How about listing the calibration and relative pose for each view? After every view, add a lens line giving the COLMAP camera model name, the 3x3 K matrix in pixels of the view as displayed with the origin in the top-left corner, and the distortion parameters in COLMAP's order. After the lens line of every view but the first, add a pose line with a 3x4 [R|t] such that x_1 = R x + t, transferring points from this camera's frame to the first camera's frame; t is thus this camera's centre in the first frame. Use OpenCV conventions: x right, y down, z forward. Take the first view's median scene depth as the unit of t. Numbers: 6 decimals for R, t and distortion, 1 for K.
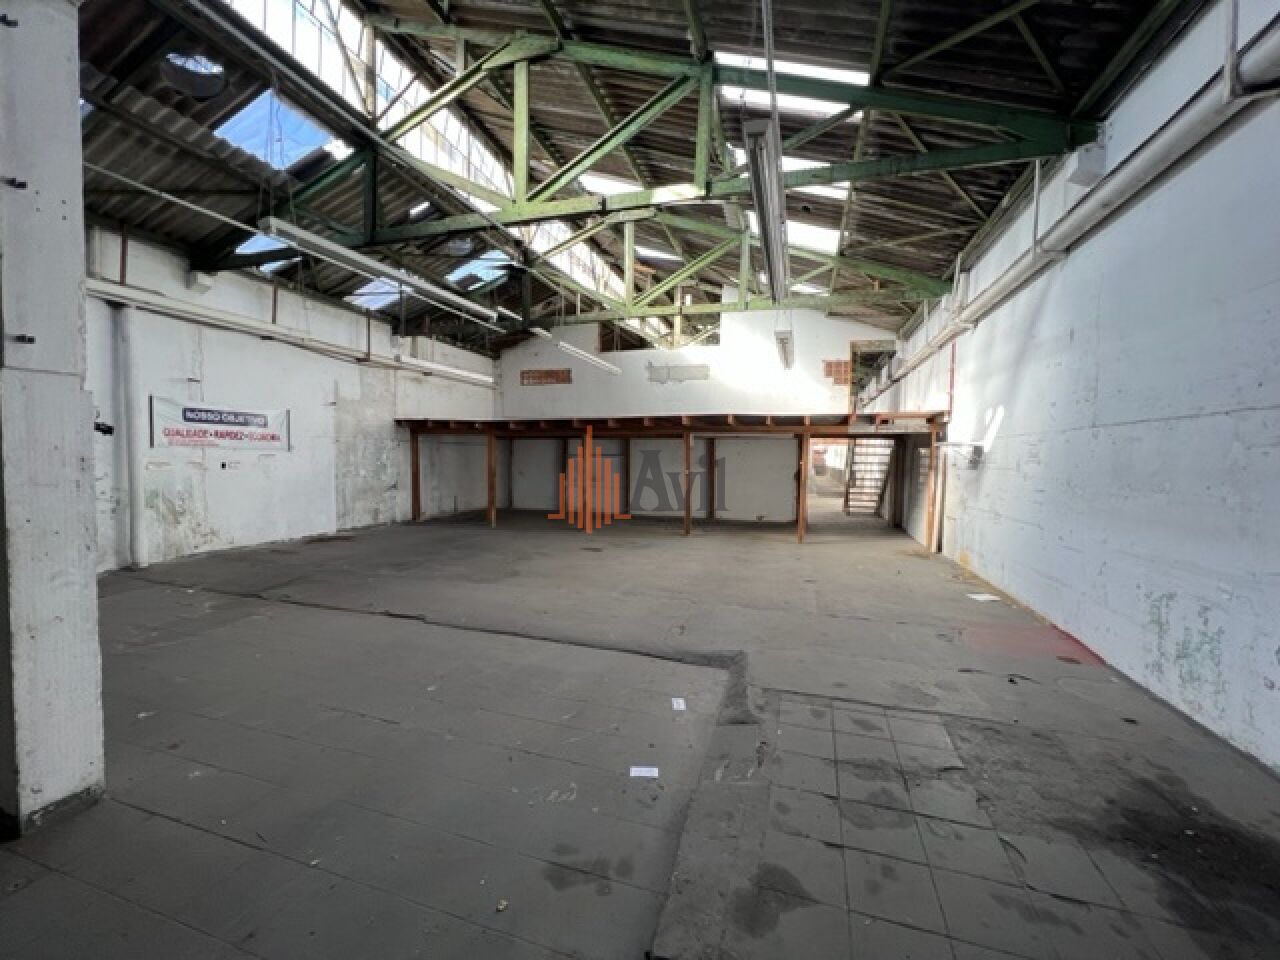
lens RADIAL K [[511.2, 0, 640.0], [0, 511.2, 480.0], [0, 0, 1]] dist [-0.002294, 0.000368]
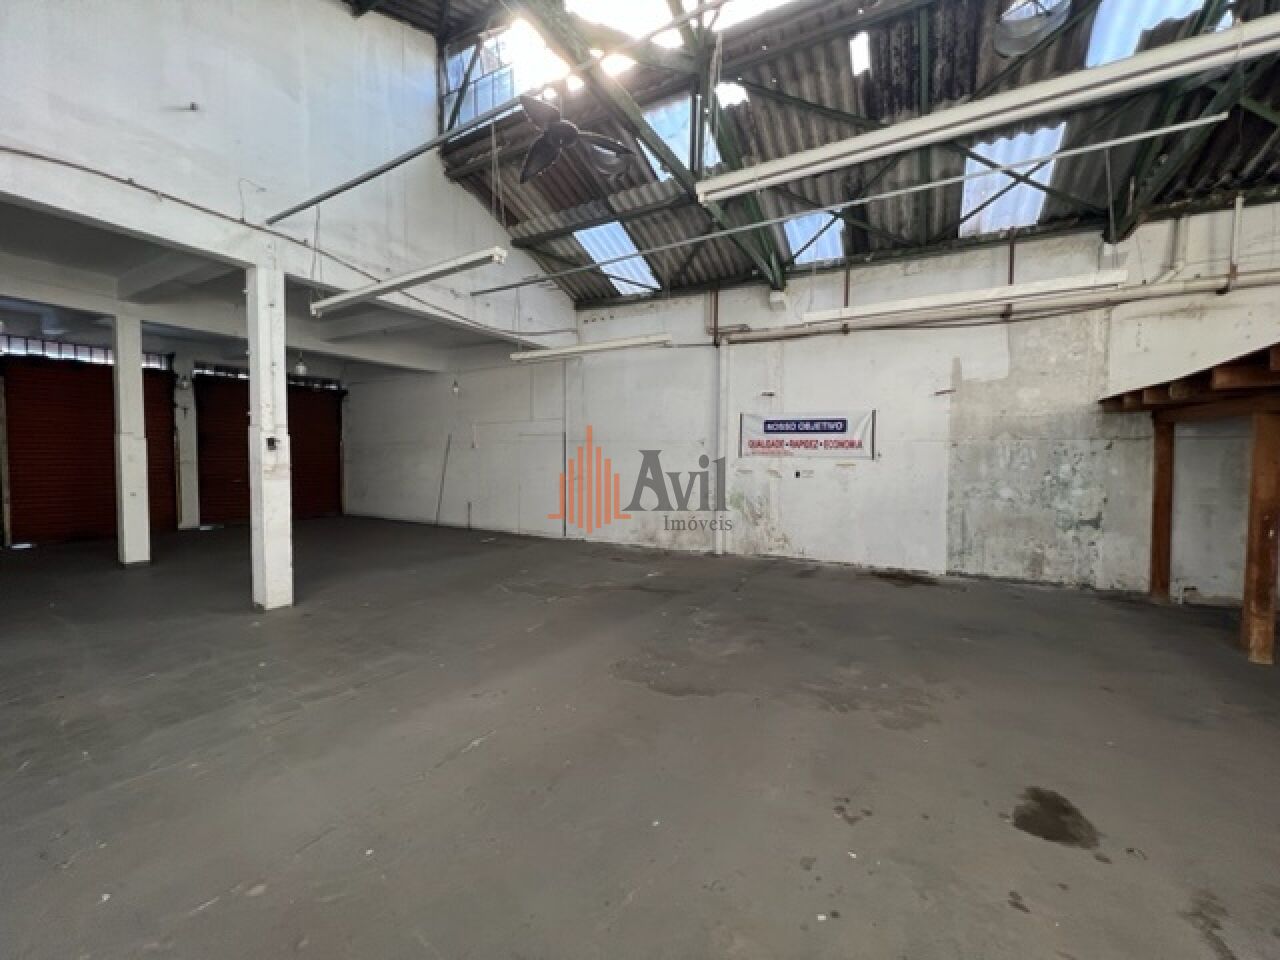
lens RADIAL K [[511.2, 0, 640.0], [0, 511.2, 480.0], [0, 0, 1]] dist [-0.002294, 0.000368]
pose [[-0.214968, 0.028812, -0.976196, 0.225537], [-0.054166, 0.997674, 0.041374, -0.042055], [0.975118, 0.061771, -0.212908, 0.907064]]
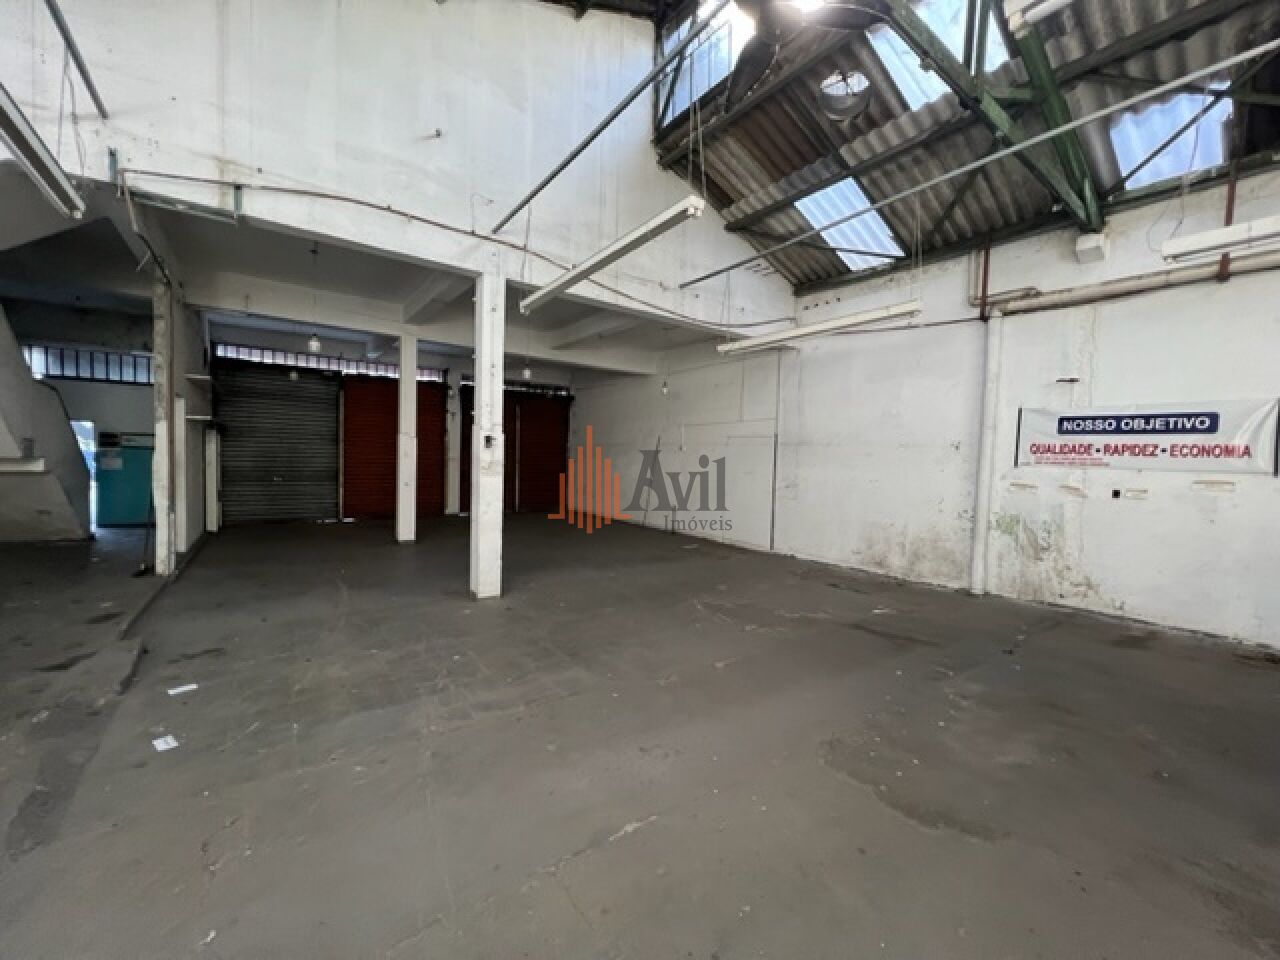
lens RADIAL K [[511.2, 0, 640.0], [0, 511.2, 480.0], [0, 0, 1]] dist [-0.002294, 0.000368]
pose [[-0.587813, 0.003186, -0.808990, 0.123631], [-0.074075, 0.995579, 0.057745, -0.038976], [0.805598, 0.093869, -0.584979, 0.877090]]
